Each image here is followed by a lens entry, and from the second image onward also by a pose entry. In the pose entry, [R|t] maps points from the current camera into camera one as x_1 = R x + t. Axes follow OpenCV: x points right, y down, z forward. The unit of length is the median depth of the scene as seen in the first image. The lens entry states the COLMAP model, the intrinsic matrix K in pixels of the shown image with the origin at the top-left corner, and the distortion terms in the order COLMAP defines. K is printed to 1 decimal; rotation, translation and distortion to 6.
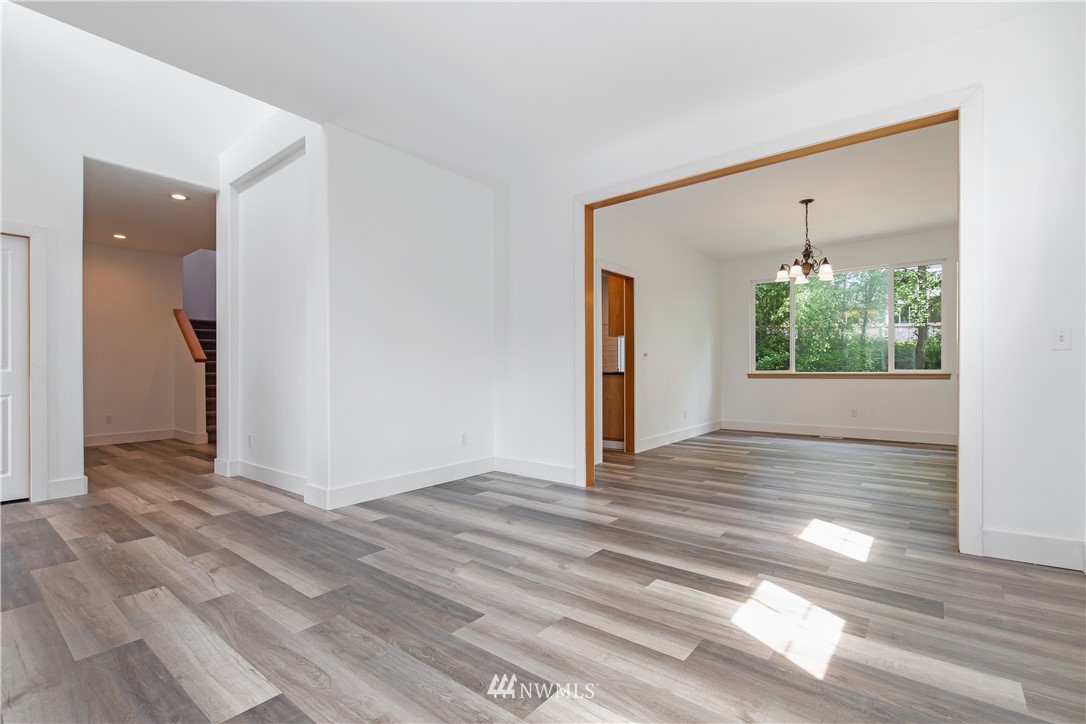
lens RADIAL K [[495.7, 0, 543.3], [0, 495.7, 363.6], [0, 0, 1]] dist [0.008810, 0.000391]
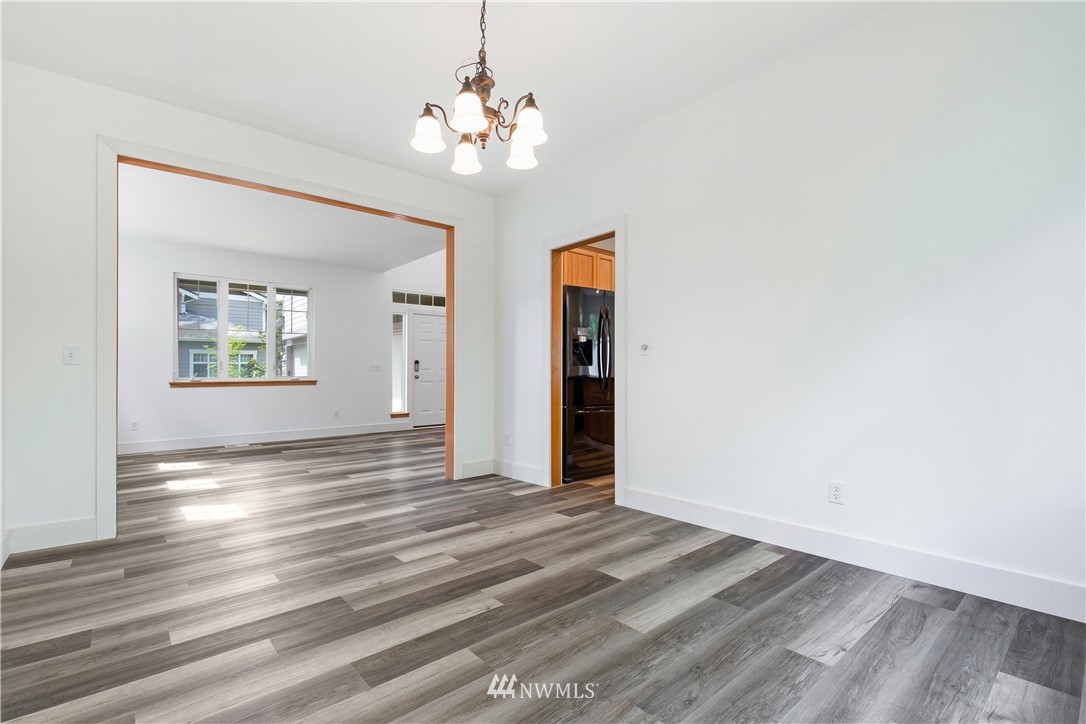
lens RADIAL K [[495.7, 0, 535.9], [0, 495.7, 368.0], [0, 0, 1]] dist [0.008810, 0.000391]
pose [[-0.192475, -0.003753, -0.981295, 0.908455], [0.024828, 0.999654, -0.008693, 0.010264], [0.980988, -0.026037, -0.192316, 1.116460]]
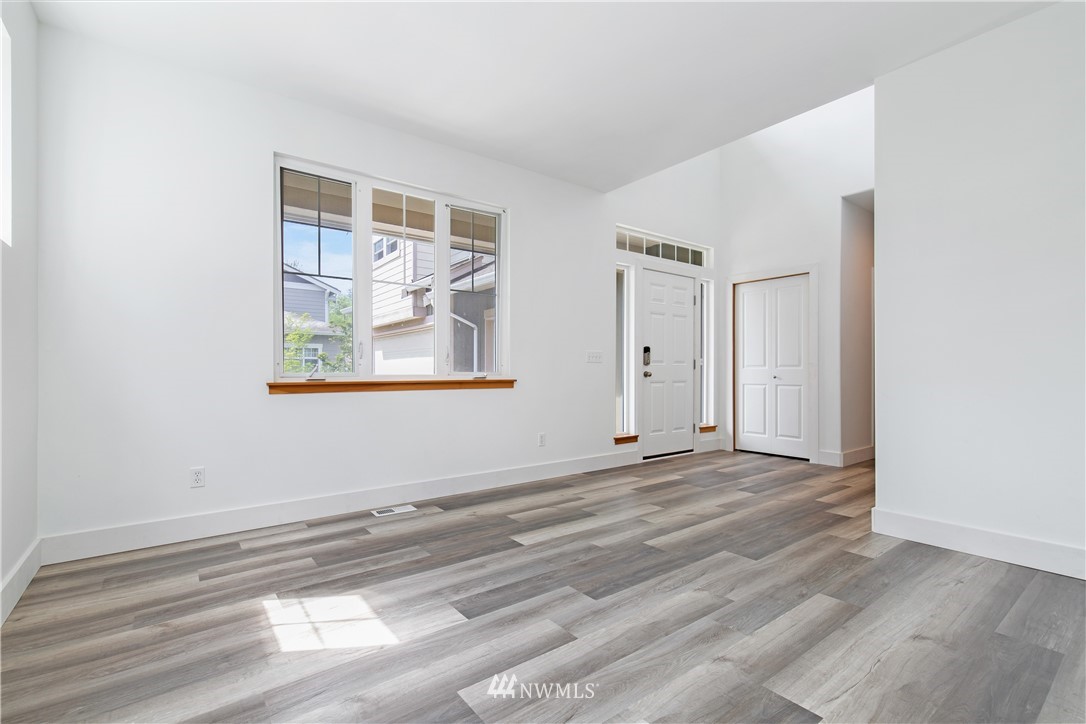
lens RADIAL K [[495.7, 0, 545.5], [0, 495.7, 366.0], [0, 0, 1]] dist [0.008810, 0.000391]
pose [[-0.247215, -0.006049, -0.968942, 0.642315], [0.019868, 0.999739, -0.011310, 0.008469], [0.968757, -0.022047, -0.247031, 0.794291]]
